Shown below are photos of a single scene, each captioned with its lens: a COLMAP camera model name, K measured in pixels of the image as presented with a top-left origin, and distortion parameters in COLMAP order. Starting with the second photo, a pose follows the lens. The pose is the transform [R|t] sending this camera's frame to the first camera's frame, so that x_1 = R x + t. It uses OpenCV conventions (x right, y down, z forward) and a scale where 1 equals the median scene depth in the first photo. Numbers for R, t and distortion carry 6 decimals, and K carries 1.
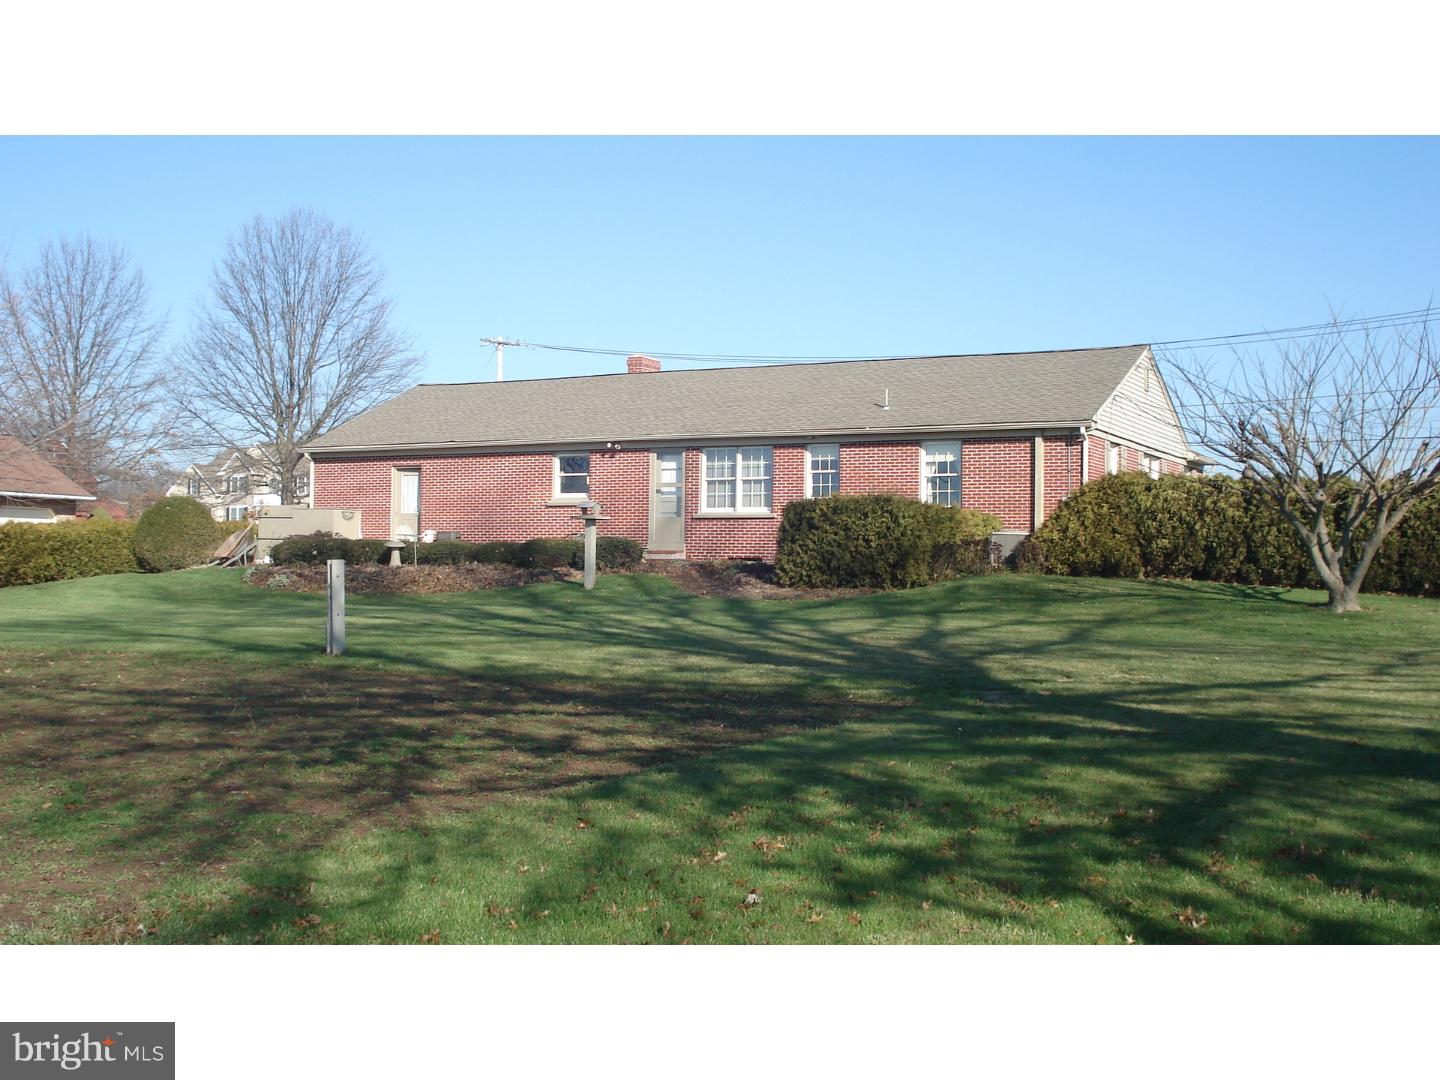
lens RADIAL K [[1625.3, 0, 720.0], [0, 1625.3, 540.0], [0, 0, 1]] dist [-0.105313, 0.014316]
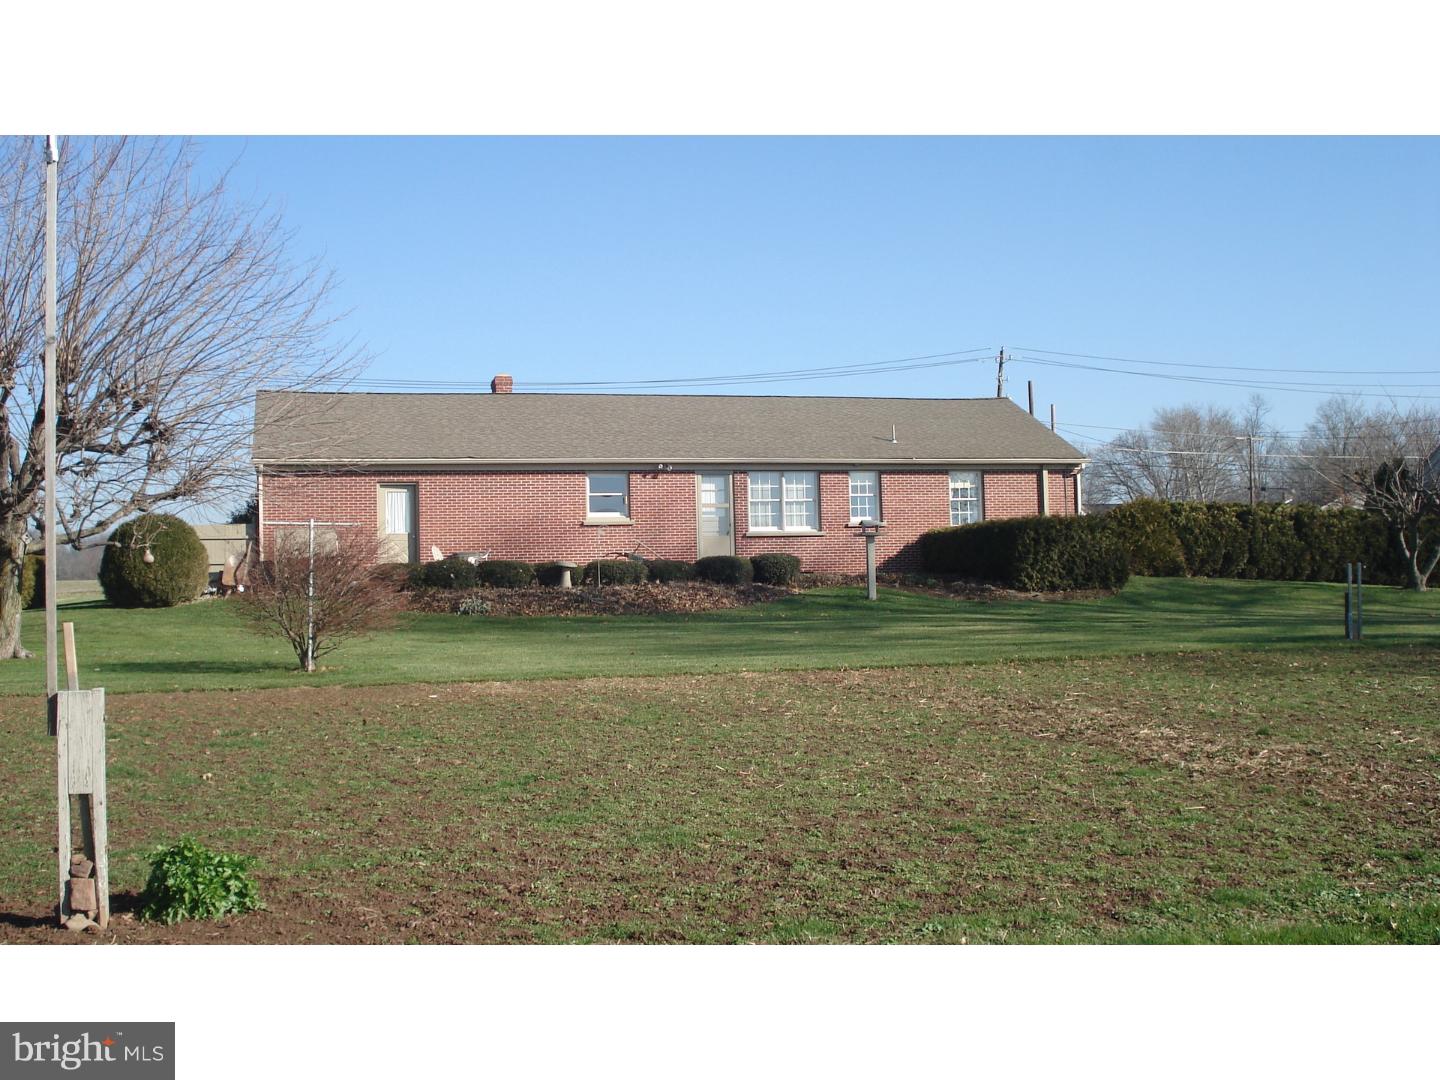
lens RADIAL K [[1625.3, 0, 720.0], [0, 1625.3, 540.0], [0, 0, 1]] dist [-0.105313, 0.014316]
pose [[0.716422, -0.004665, 0.697652, -0.784282], [0.017895, 0.999772, -0.011691, 0.000906], [-0.697438, 0.020861, 0.716342, 0.248319]]
